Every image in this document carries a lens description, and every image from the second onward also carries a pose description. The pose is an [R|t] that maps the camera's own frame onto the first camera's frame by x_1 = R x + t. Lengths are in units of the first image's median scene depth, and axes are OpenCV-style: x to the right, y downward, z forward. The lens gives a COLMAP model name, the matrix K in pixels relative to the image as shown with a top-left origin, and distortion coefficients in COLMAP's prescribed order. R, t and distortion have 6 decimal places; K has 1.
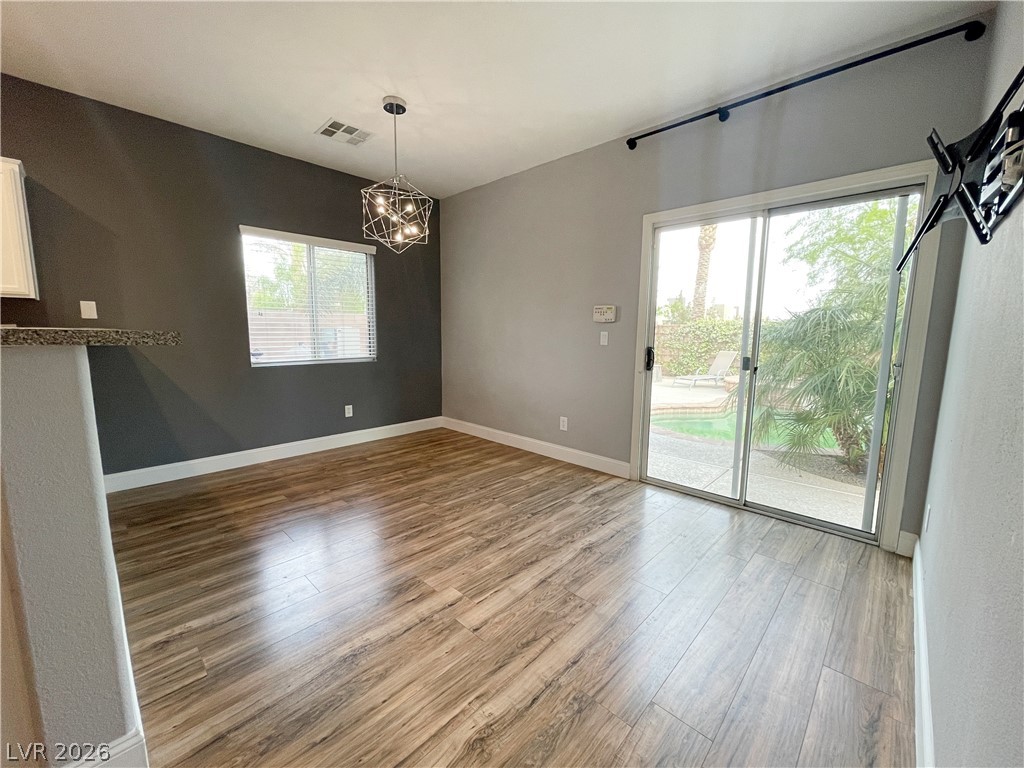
lens RADIAL K [[415.0, 0, 514.6], [0, 415.0, 380.9], [0, 0, 1]] dist [0.000420, 0.000068]
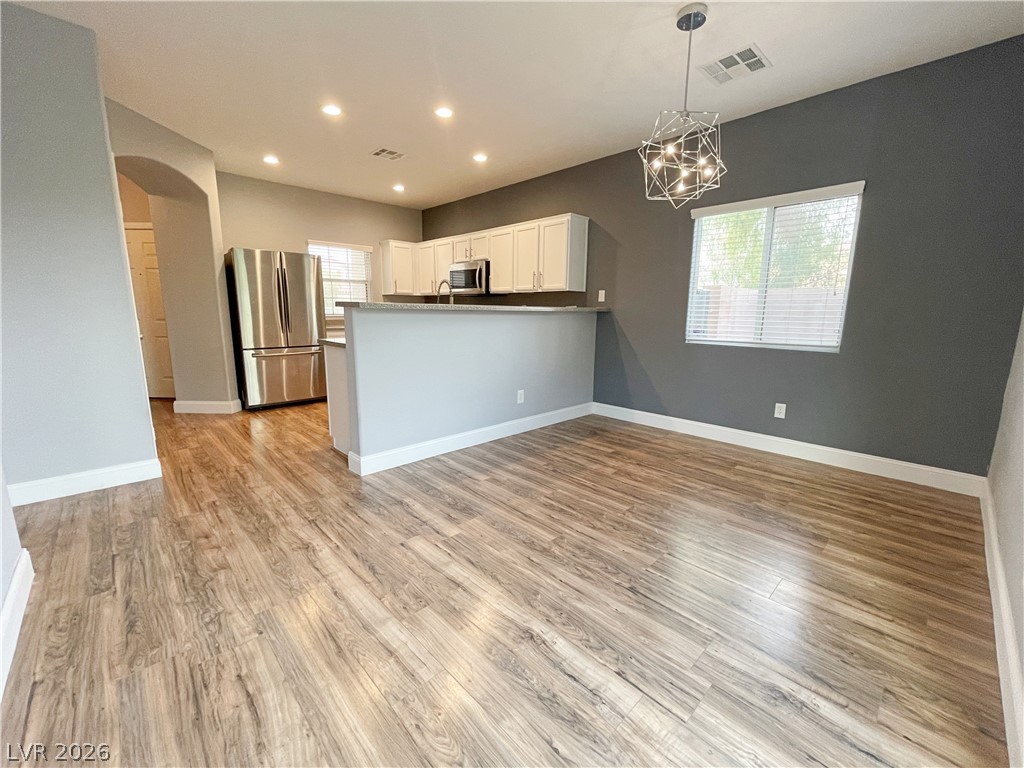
lens RADIAL K [[425.4, 0, 516.8], [0, 425.4, 382.5], [0, 0, 1]] dist [0.002115, -0.000310]
pose [[-0.047101, 0.156418, -0.986567, 0.547269], [-0.131103, 0.978152, 0.161343, -0.060004], [0.990249, 0.136941, -0.025565, 0.674241]]
